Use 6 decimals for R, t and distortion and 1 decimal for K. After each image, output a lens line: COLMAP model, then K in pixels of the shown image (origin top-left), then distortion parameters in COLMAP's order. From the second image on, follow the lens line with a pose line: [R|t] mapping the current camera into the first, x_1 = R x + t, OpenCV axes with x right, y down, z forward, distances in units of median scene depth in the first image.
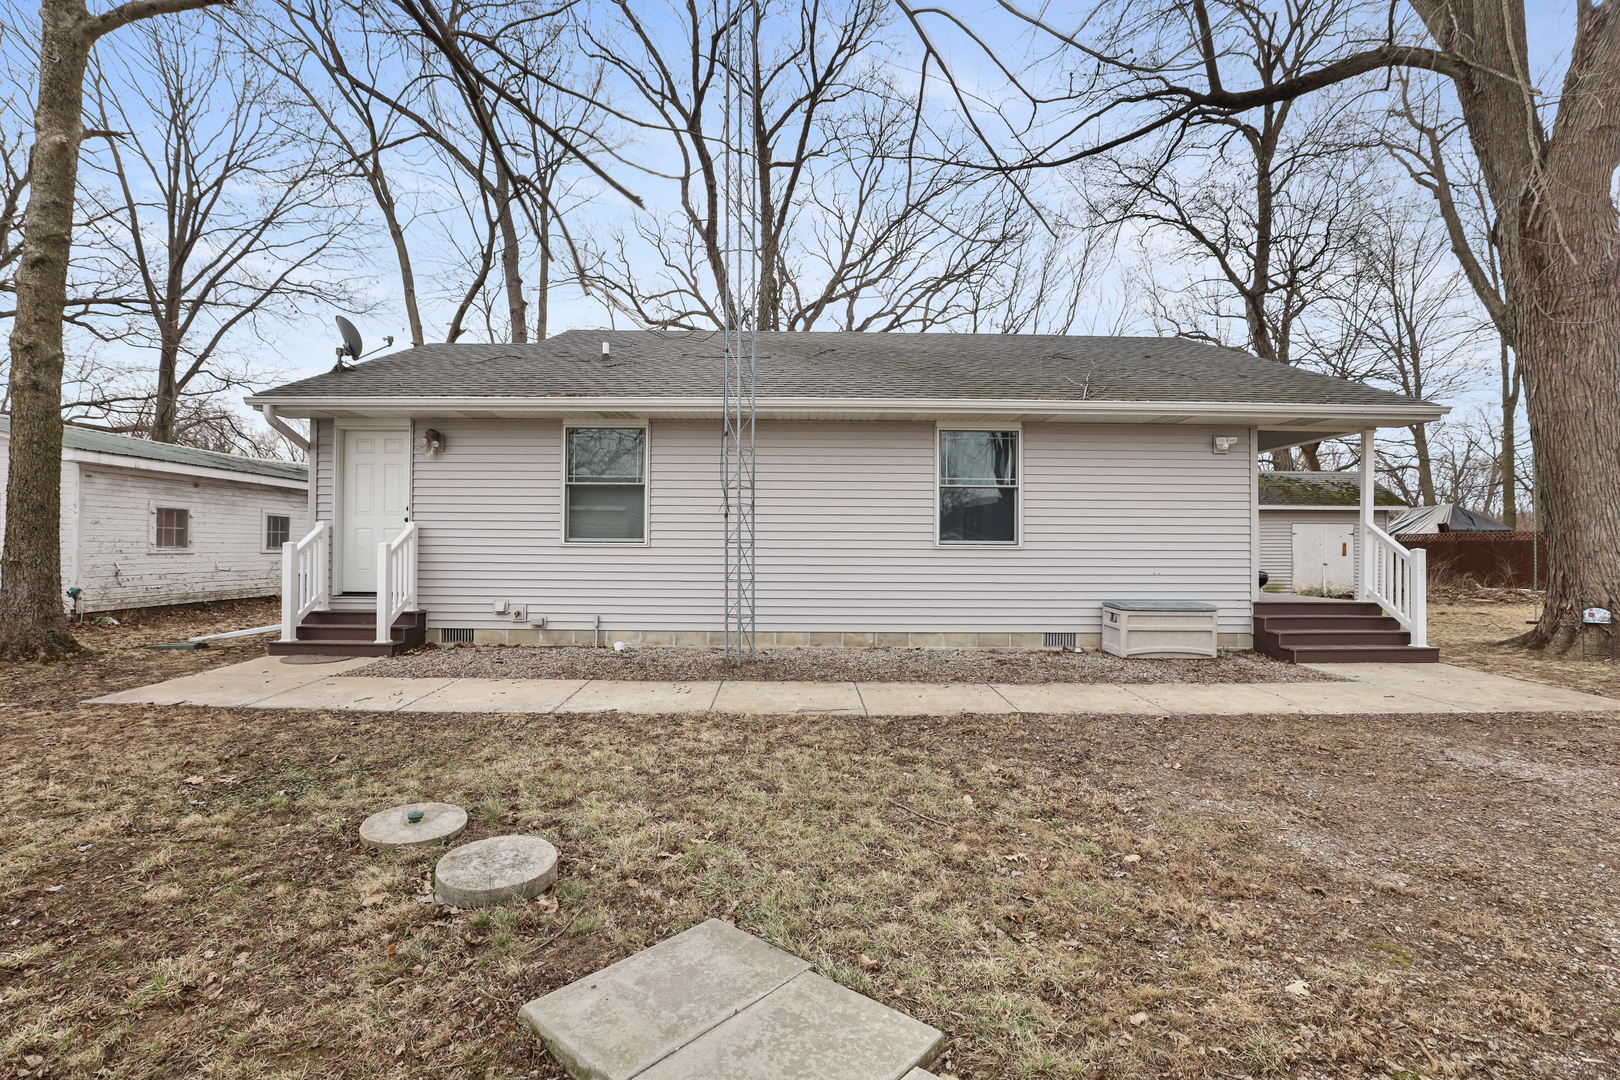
lens RADIAL K [[753.6, 0, 808.2], [0, 753.6, 499.5], [0, 0, 1]] dist [-0.029404, 0.000892]
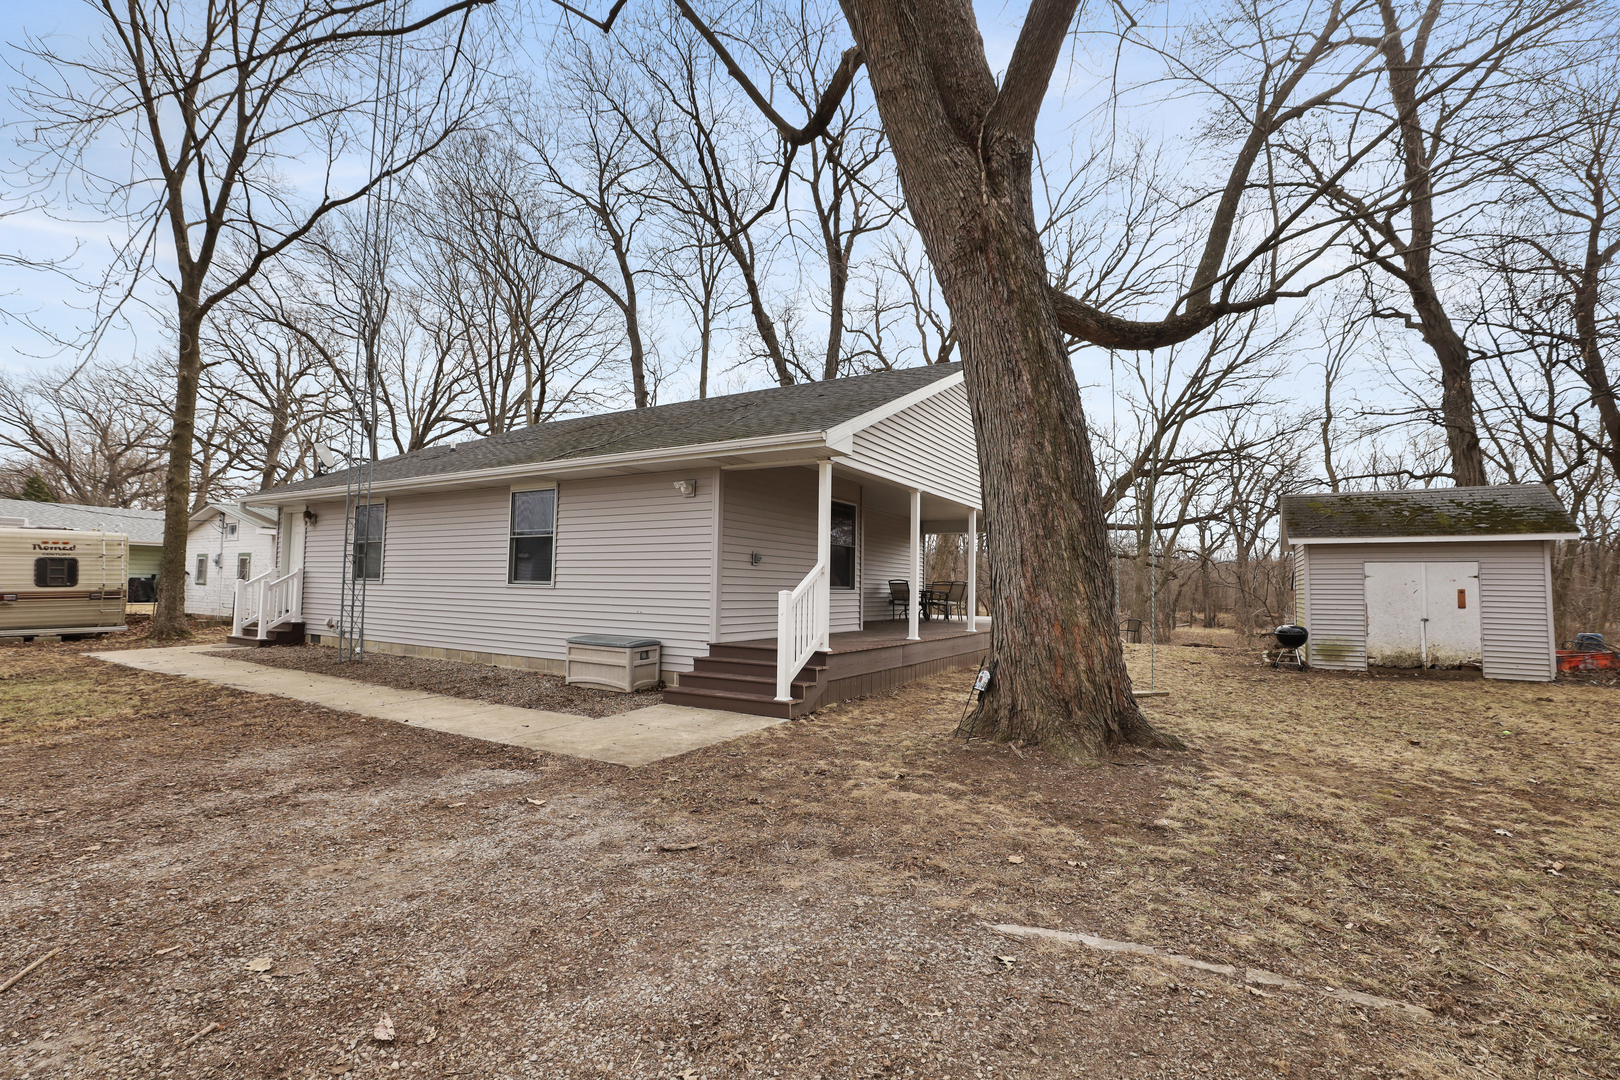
lens RADIAL K [[753.6, 0, 808.2], [0, 753.6, 499.5], [0, 0, 1]] dist [-0.029404, 0.000892]
pose [[0.842736, -0.055615, -0.535447, 1.262522], [0.023027, 0.997463, -0.067361, 0.016162], [0.537835, 0.044437, 0.841878, 0.212367]]
